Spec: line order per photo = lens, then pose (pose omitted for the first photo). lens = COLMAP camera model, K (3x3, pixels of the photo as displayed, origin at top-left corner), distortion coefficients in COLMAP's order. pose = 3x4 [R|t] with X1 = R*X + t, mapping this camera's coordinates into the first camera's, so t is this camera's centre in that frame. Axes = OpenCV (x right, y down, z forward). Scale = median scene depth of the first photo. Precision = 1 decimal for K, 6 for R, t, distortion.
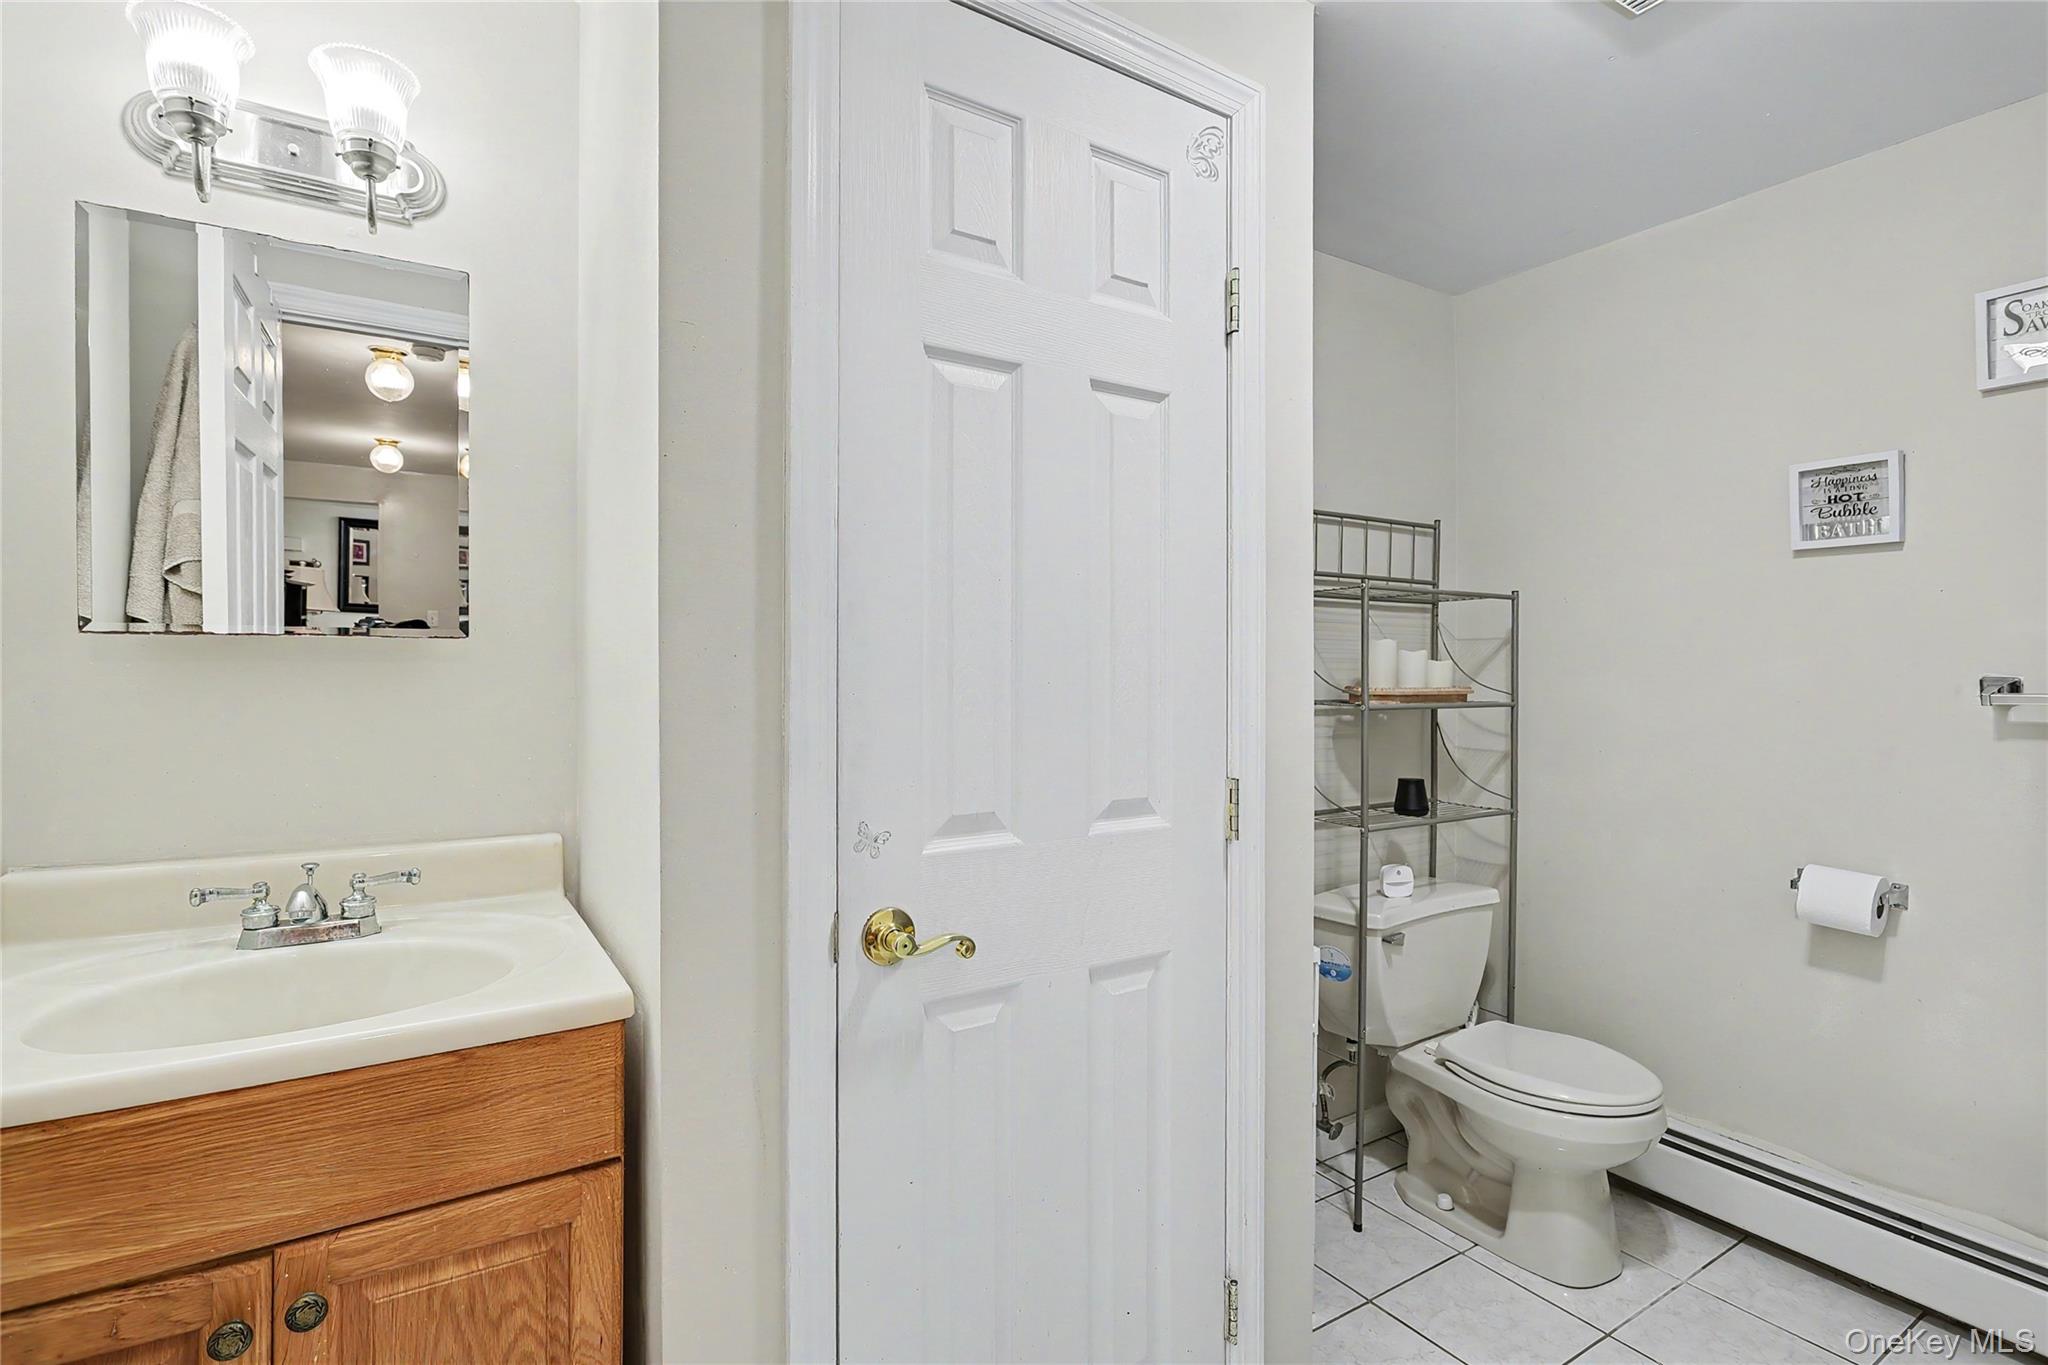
lens RADIAL K [[969.1, 0, 1016.6], [0, 969.1, 674.5], [0, 0, 1]] dist [-0.008617, -0.000276]
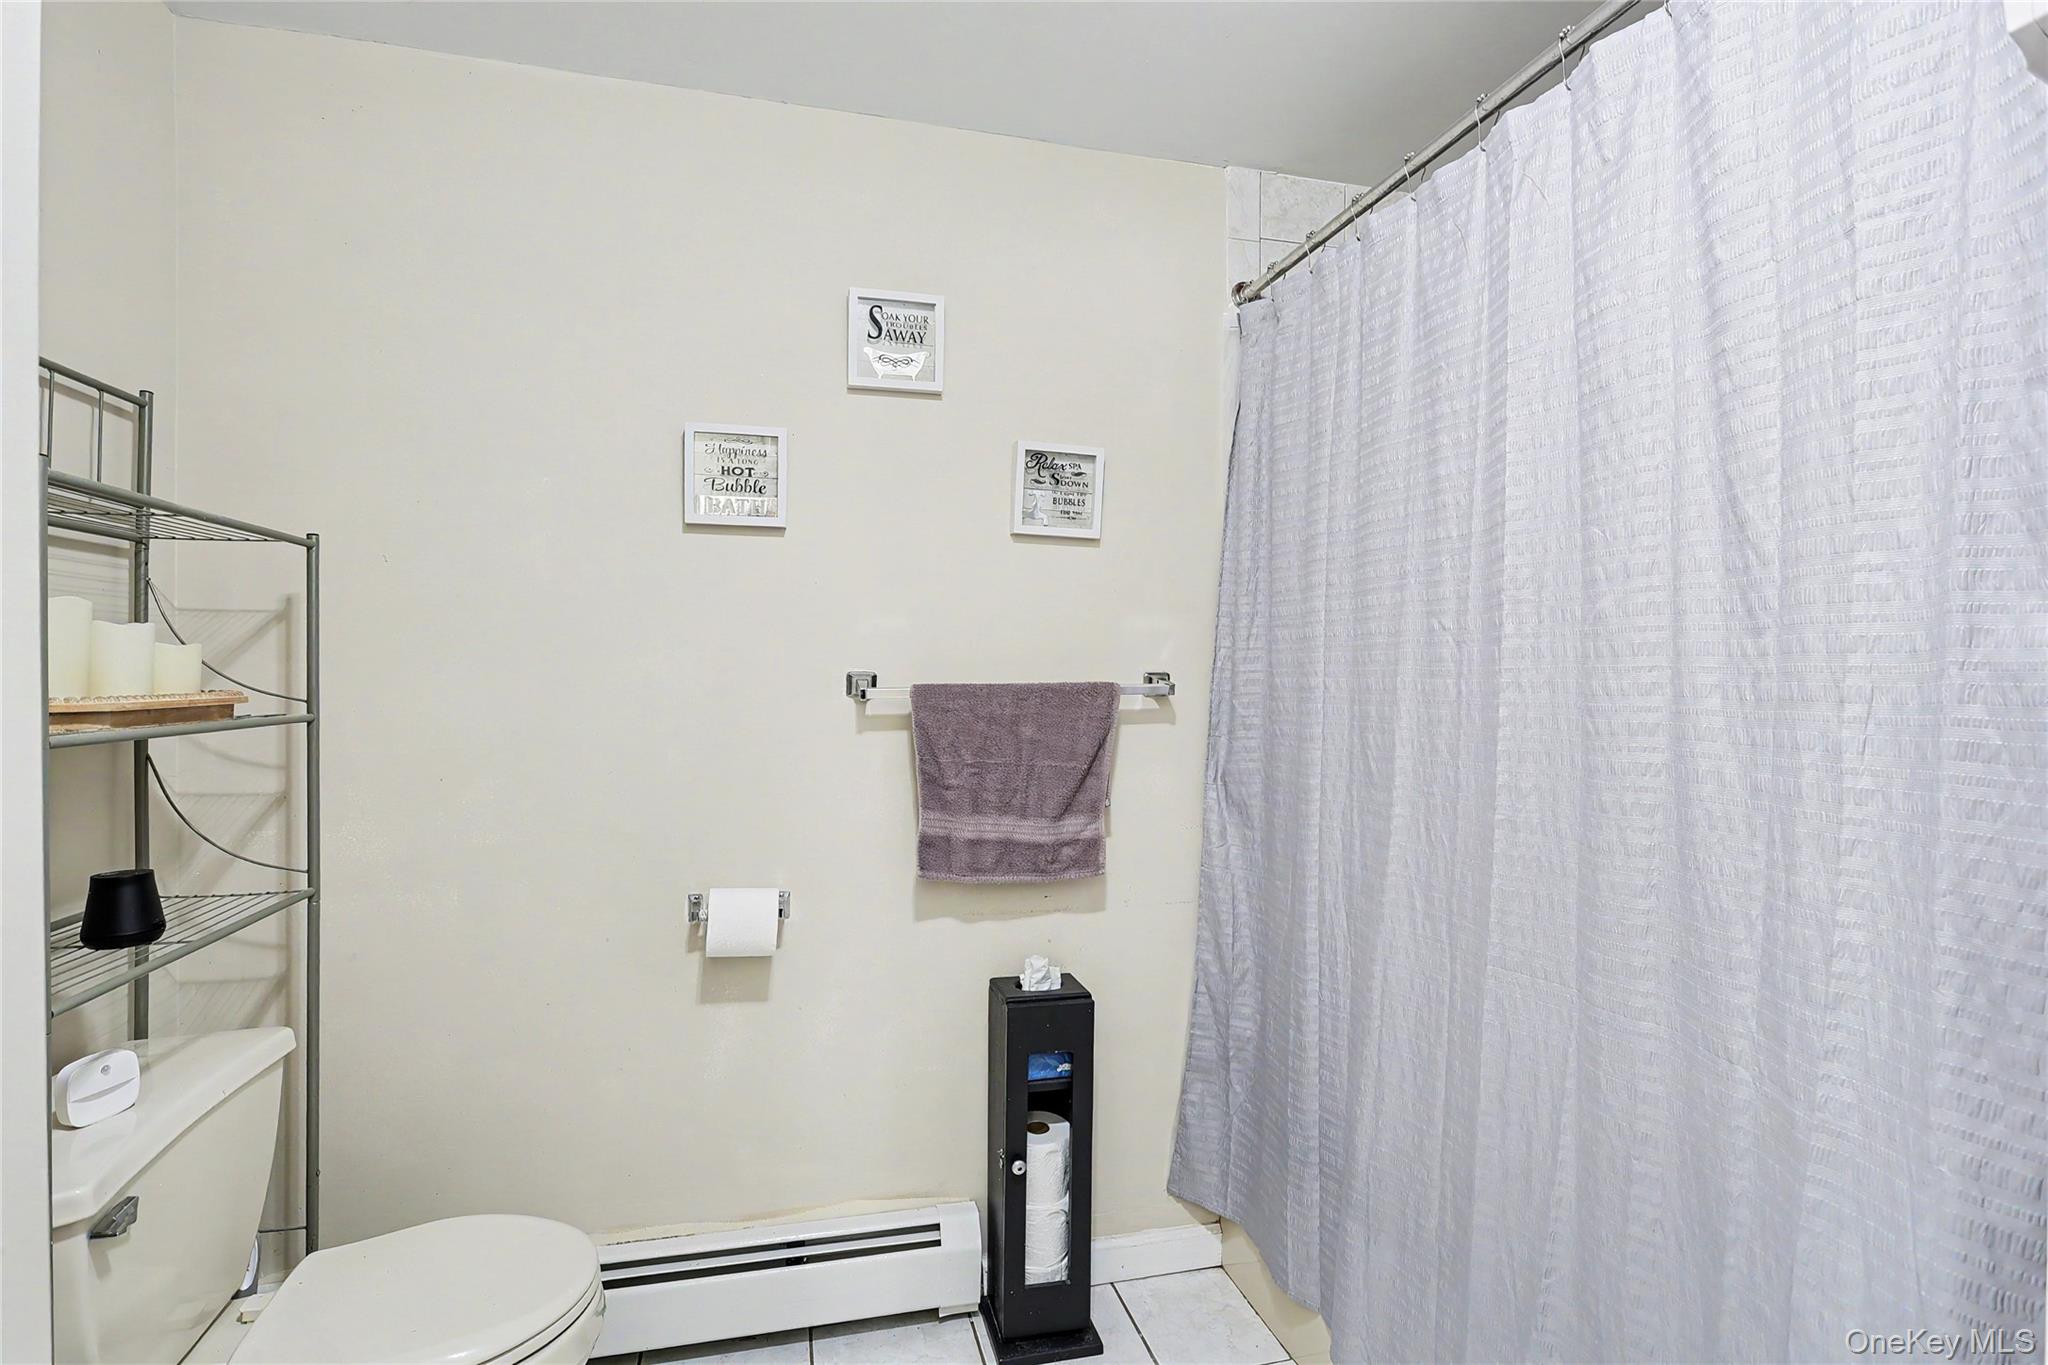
lens RADIAL K [[969.1, 0, 1016.6], [0, 969.1, 674.5], [0, 0, 1]] dist [-0.008617, -0.000276]
pose [[0.309003, -0.004772, 0.951049, 0.069028], [0.002187, 0.999988, 0.004307, 0.001539], [-0.951059, 0.000749, 0.309010, 0.384435]]
